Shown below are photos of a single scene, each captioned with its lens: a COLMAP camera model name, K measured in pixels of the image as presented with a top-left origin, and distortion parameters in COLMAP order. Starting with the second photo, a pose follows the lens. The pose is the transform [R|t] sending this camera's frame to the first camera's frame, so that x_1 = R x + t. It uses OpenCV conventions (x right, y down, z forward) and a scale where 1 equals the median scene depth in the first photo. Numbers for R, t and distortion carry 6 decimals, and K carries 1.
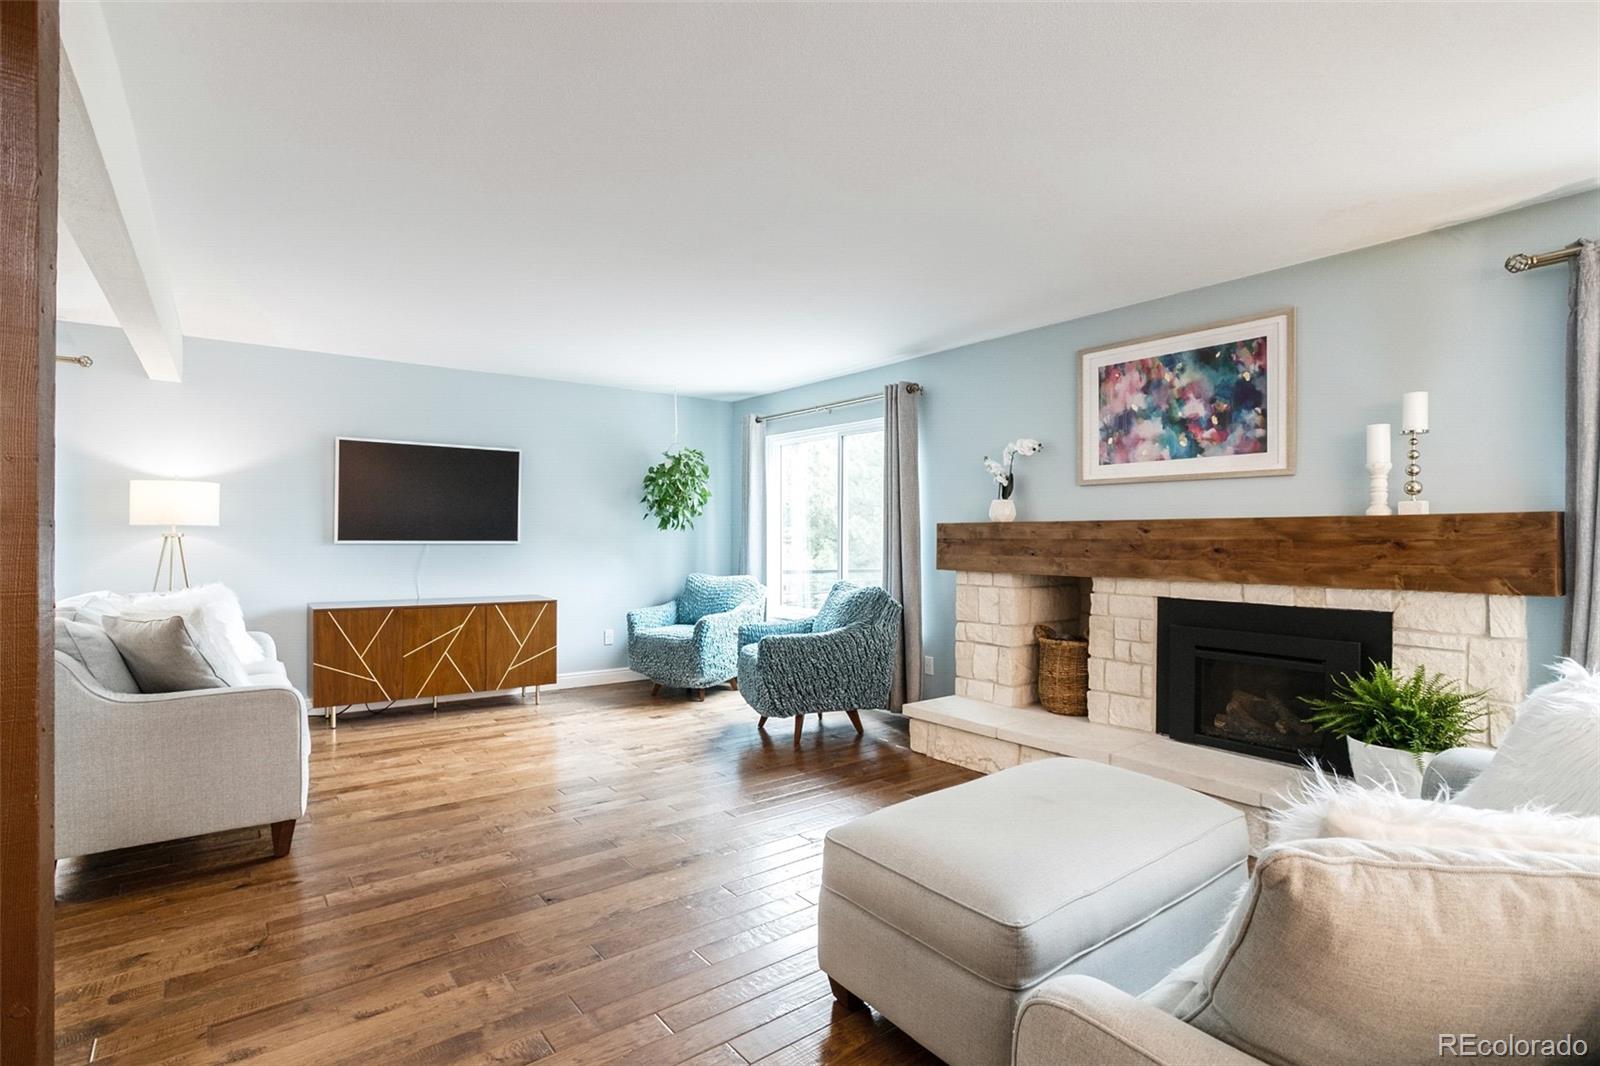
lens RADIAL K [[775.0, 0, 808.1], [0, 775.0, 529.5], [0, 0, 1]] dist [-0.035597, 0.013988]
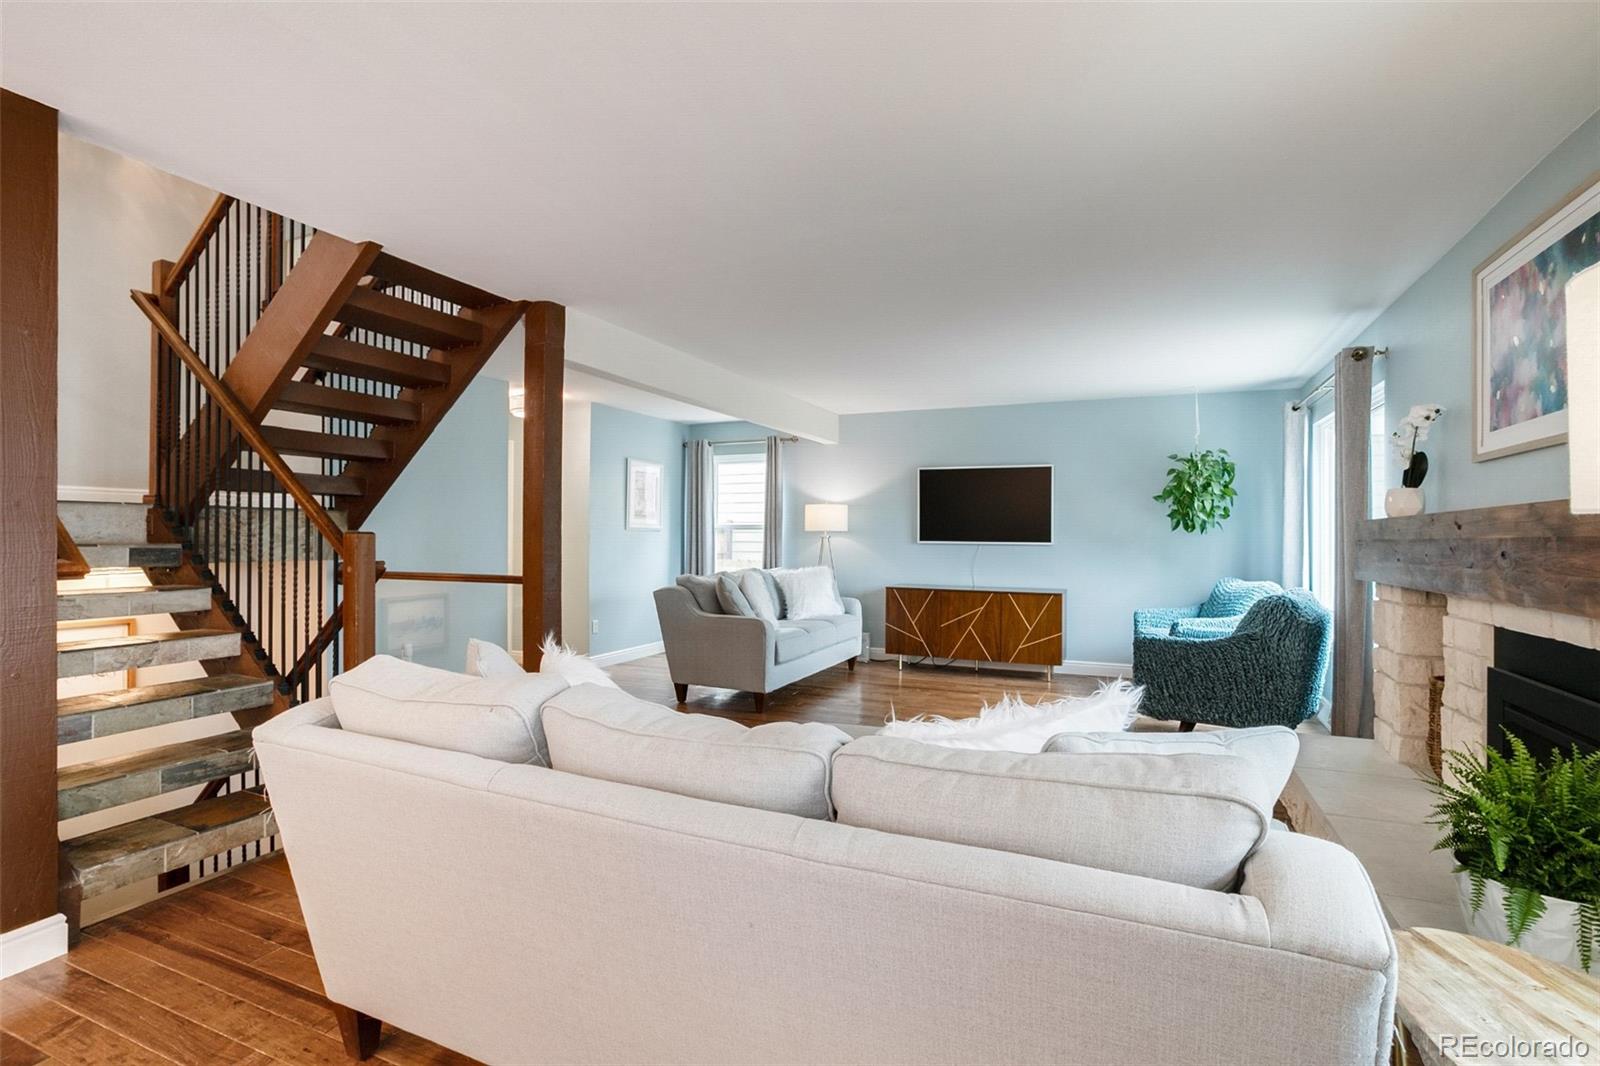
lens RADIAL K [[775.0, 0, 793.3], [0, 775.0, 530.6], [0, 0, 1]] dist [-0.035597, 0.013988]
pose [[0.474293, -0.008485, -0.880326, 0.537592], [0.000533, 0.999956, -0.009351, 0.008004], [0.880367, 0.003966, 0.474276, 0.108538]]
